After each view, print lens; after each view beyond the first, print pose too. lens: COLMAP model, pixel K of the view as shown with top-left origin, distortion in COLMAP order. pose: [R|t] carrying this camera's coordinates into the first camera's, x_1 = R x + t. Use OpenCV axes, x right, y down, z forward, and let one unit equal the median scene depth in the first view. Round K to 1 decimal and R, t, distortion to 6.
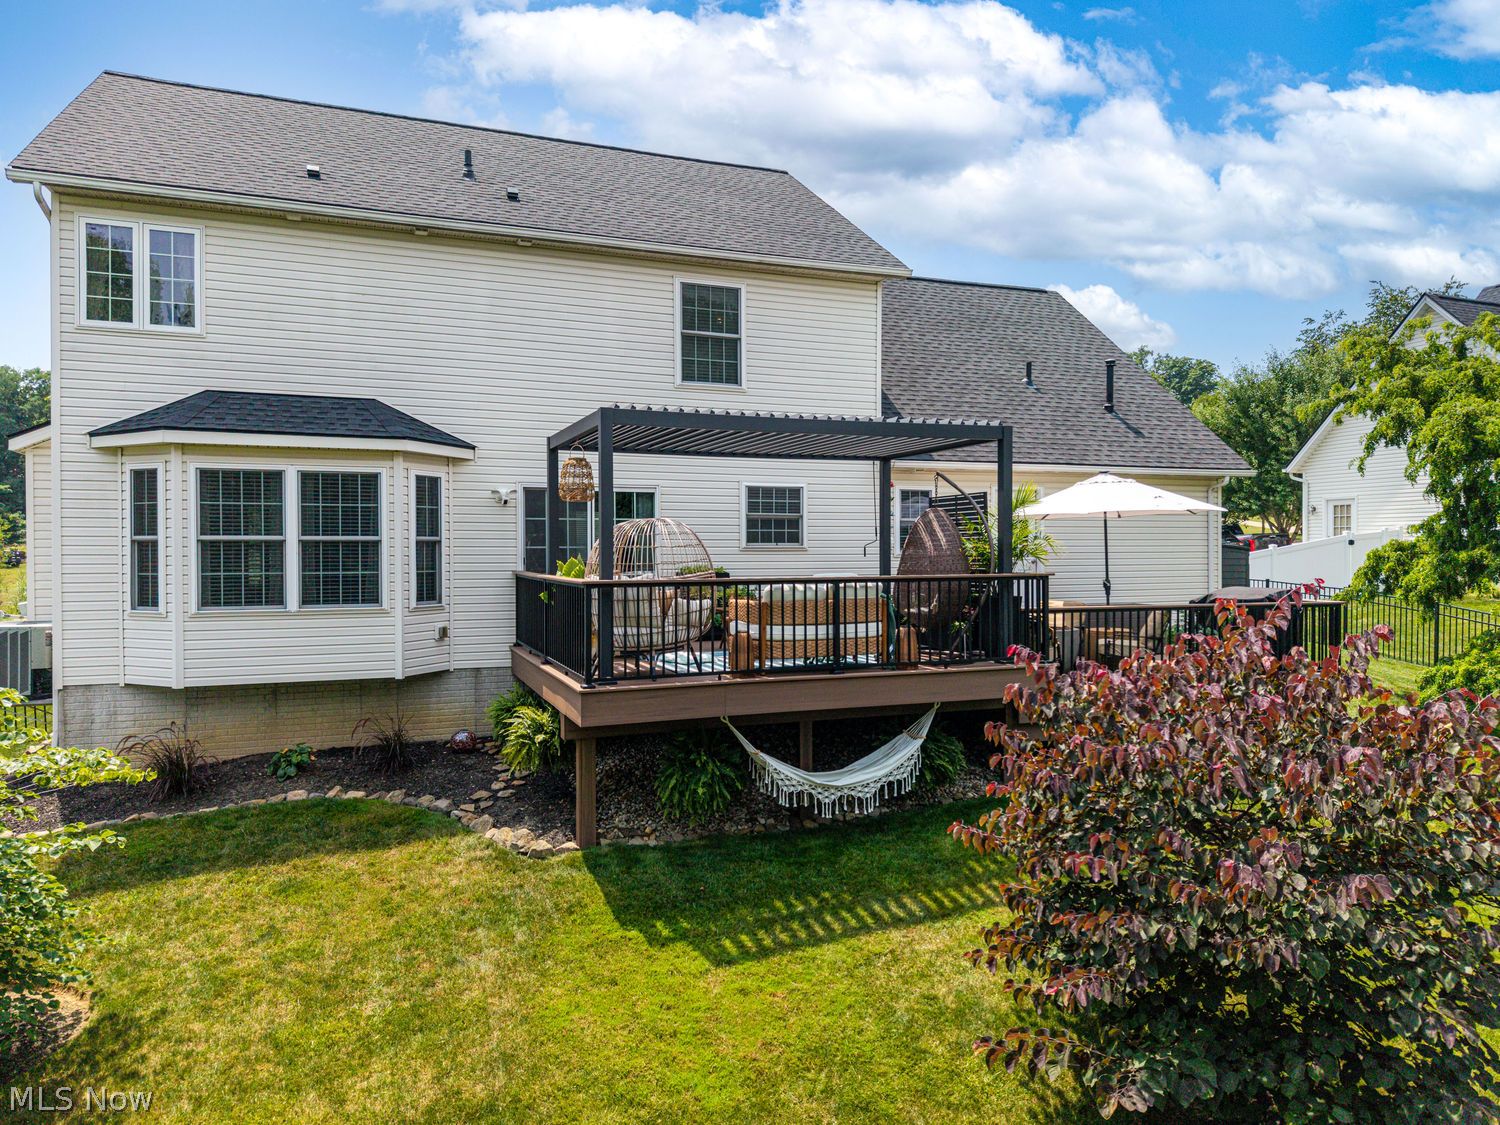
lens RADIAL K [[918.1, 0, 713.8], [0, 918.1, 553.4], [0, 0, 1]] dist [0.008148, -0.002551]
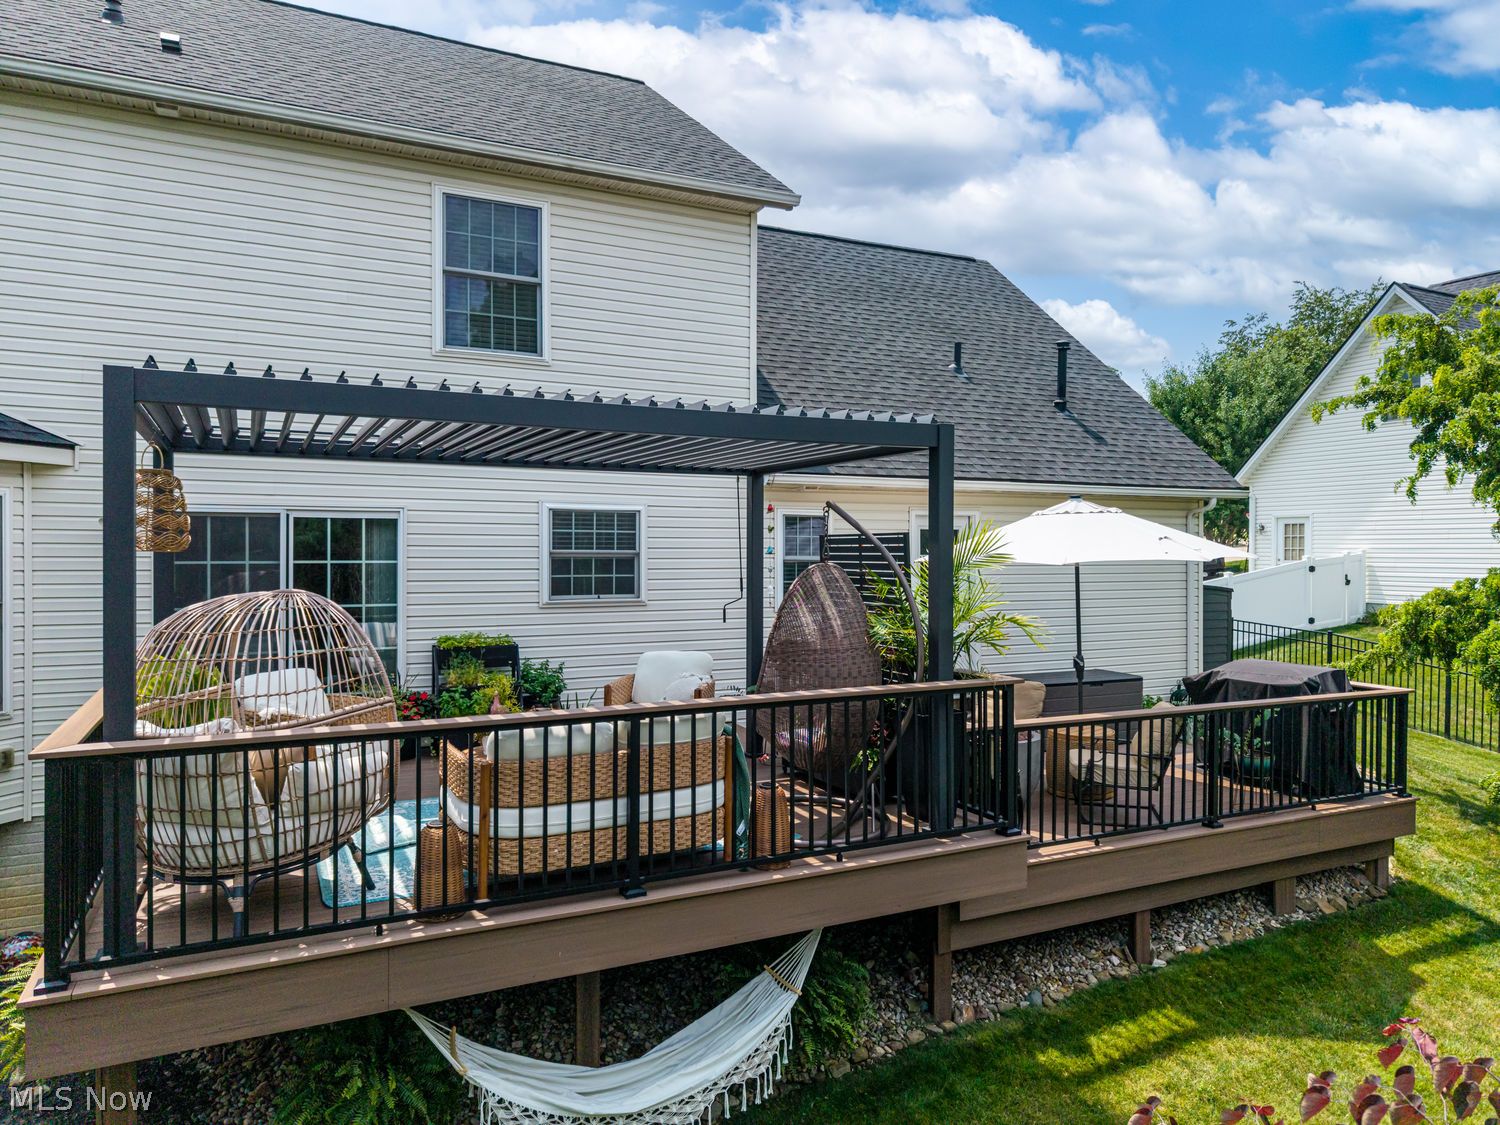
lens RADIAL K [[947.2, 0, 708.3], [0, 947.2, 564.3], [0, 0, 1]] dist [0.007915, 0.000665]
pose [[0.995582, 0.003321, 0.093838, 0.086617], [-0.004154, 0.999954, 0.008691, -0.041511], [-0.093805, -0.009043, 0.995550, 0.317386]]
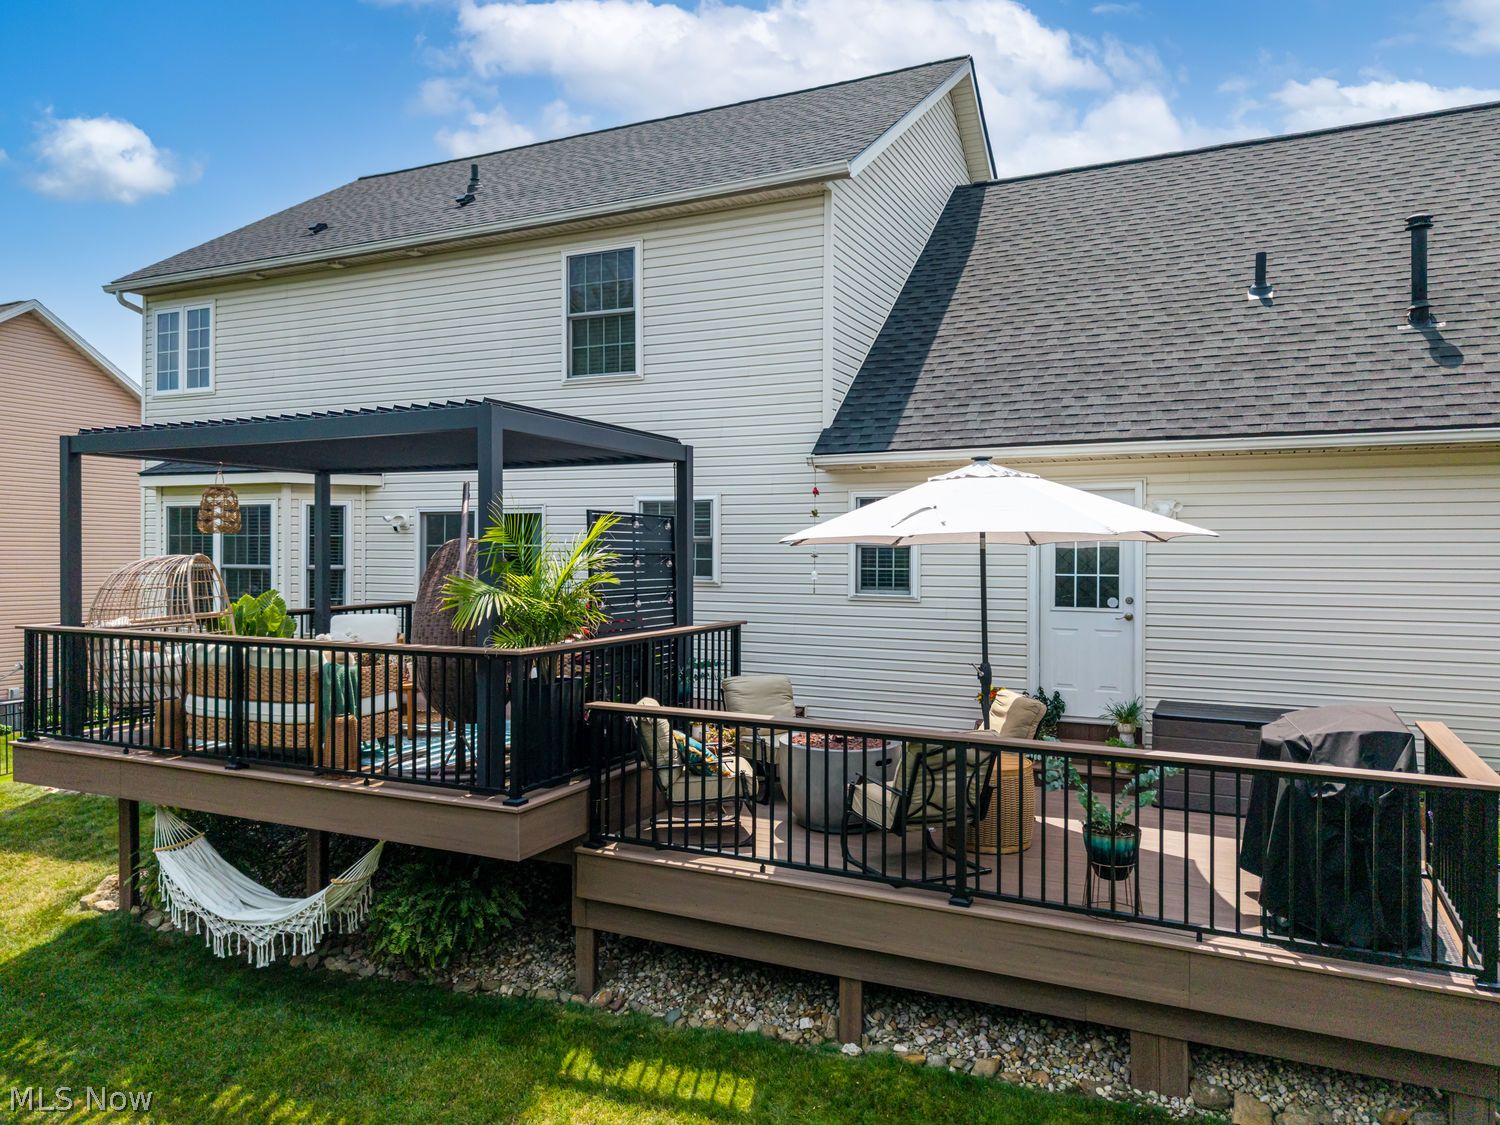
lens RADIAL K [[918.1, 0, 713.8], [0, 918.1, 553.4], [0, 0, 1]] dist [0.008148, -0.002551]
pose [[0.737502, 0.005654, -0.675322, 0.602494], [-0.010705, 0.999937, -0.003318, -0.029381], [0.675261, 0.009676, 0.737516, 0.480051]]
